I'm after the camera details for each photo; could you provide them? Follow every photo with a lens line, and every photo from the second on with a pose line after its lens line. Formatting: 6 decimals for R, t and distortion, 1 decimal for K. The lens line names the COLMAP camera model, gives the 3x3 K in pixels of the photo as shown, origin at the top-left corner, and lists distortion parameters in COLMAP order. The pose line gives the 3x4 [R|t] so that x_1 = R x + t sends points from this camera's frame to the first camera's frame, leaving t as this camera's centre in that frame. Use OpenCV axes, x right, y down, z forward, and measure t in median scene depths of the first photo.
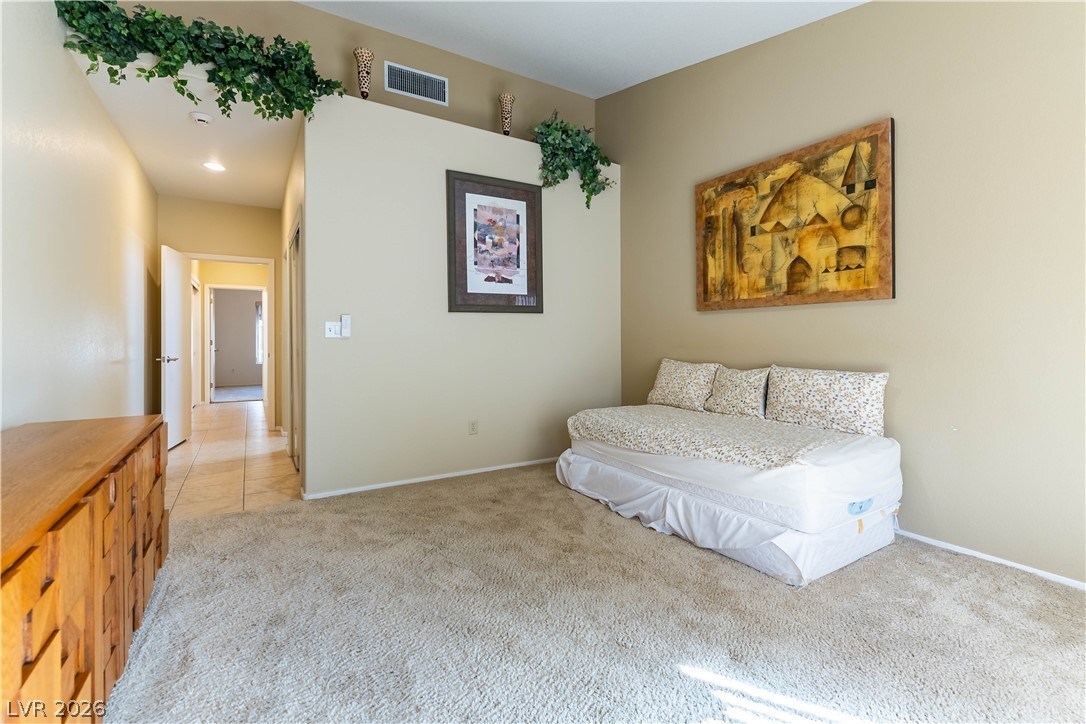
lens RADIAL K [[470.7, 0, 550.7], [0, 470.7, 336.9], [0, 0, 1]] dist [-0.003563, -0.000047]
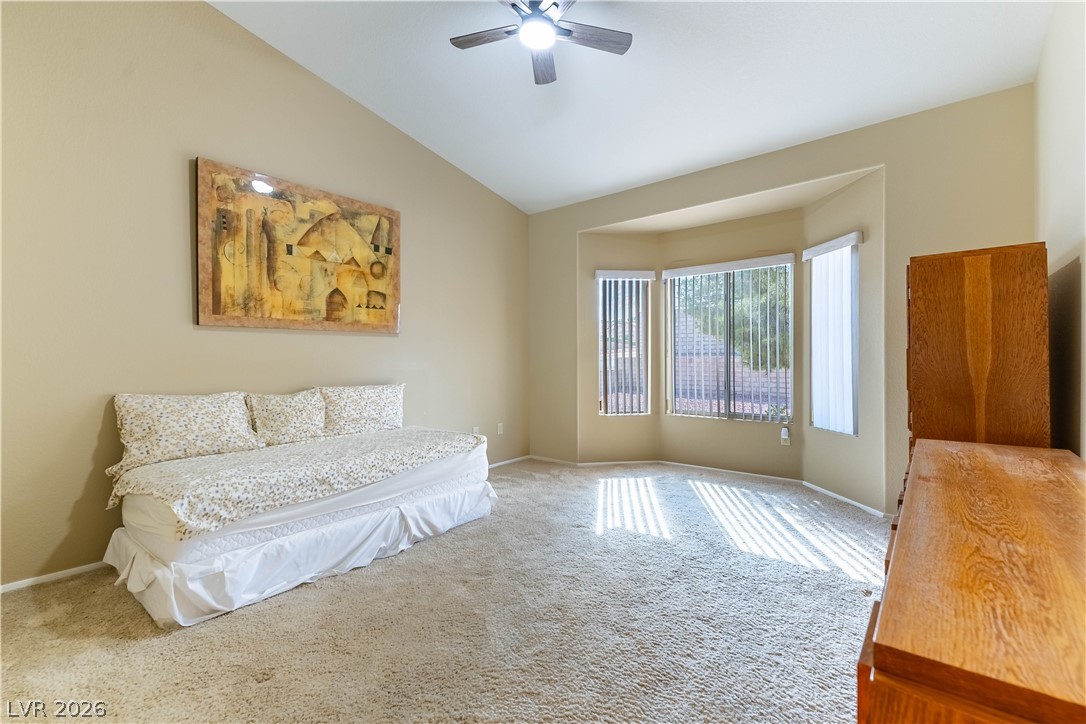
lens RADIAL K [[470.7, 0, 543.4], [0, 470.7, 359.5], [0, 0, 1]] dist [-0.003563, -0.000047]
pose [[-0.308501, 0.003084, 0.951219, -0.694508], [0.002865, 0.999993, -0.002313, 0.004680], [-0.951220, 0.002012, -0.308508, 0.859497]]
